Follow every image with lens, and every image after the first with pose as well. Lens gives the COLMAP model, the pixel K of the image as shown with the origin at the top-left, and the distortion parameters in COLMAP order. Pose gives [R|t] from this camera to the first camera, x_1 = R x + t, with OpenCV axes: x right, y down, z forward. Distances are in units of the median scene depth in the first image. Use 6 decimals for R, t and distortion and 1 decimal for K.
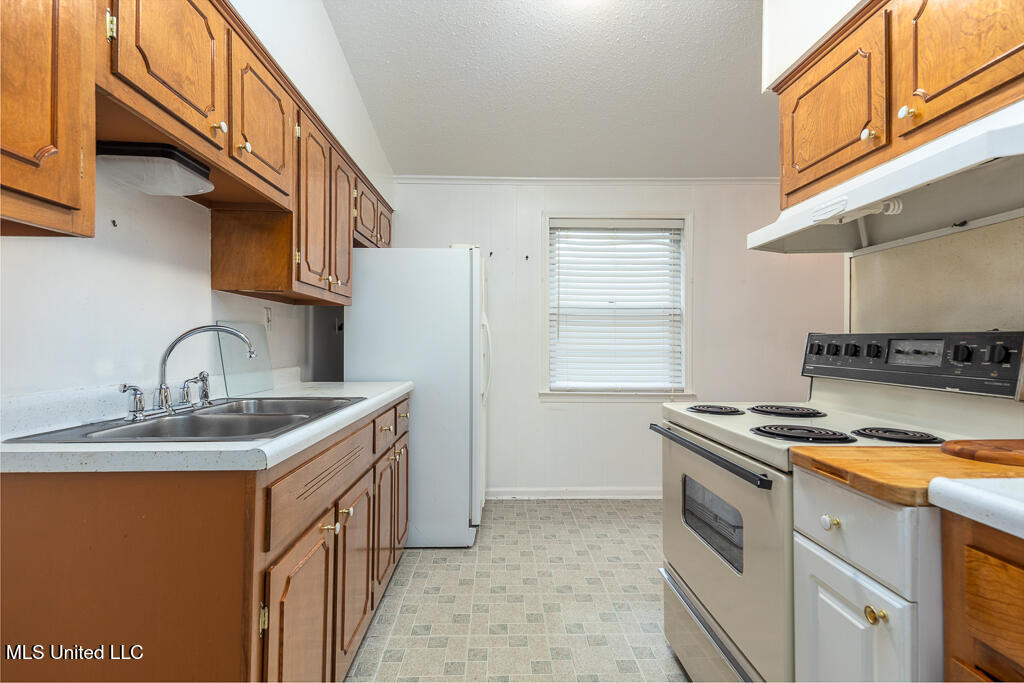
lens RADIAL K [[475.9, 0, 512.0], [0, 475.9, 341.5], [0, 0, 1]] dist [0.056187, -0.022248]
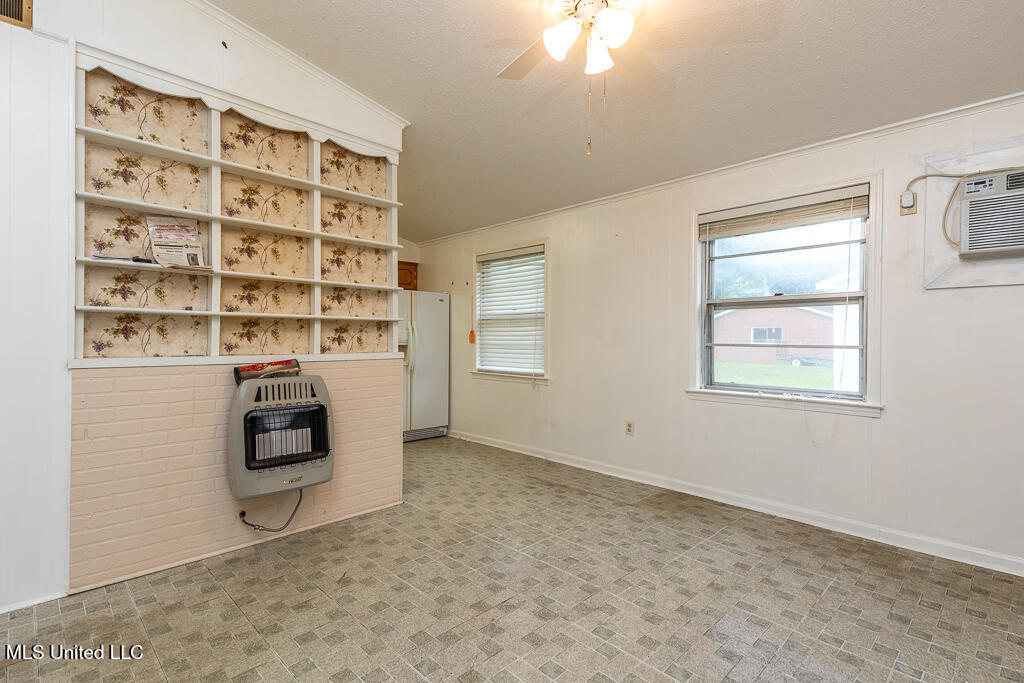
lens RADIAL K [[491.3, 0, 507.2], [0, 491.3, 342.4], [0, 0, 1]] dist [0.063470, -0.025160]
pose [[0.688994, 0.003583, -0.724758, 1.261947], [-0.000222, 0.999989, 0.004733, 0.005087], [0.724767, -0.003099, 0.688987, -0.001178]]
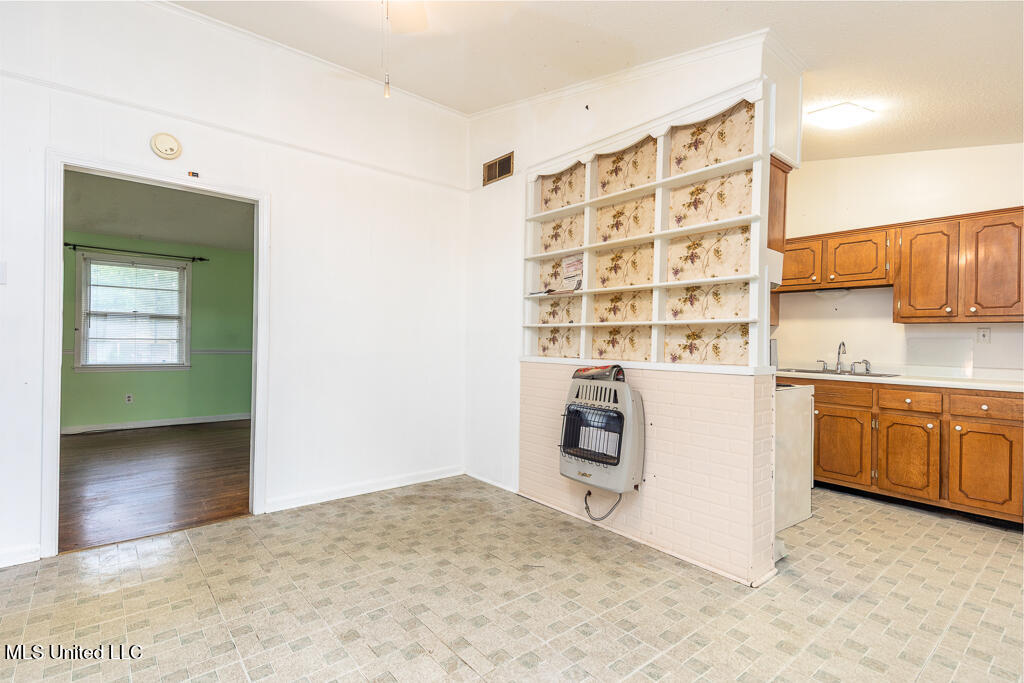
lens RADIAL K [[491.3, 0, 507.2], [0, 491.3, 342.4], [0, 0, 1]] dist [0.063470, -0.025160]
pose [[-0.787518, -0.015000, -0.616109, 1.096549], [-0.016793, 0.999855, -0.002878, 0.003583], [0.616063, 0.008080, -0.787656, 0.860605]]
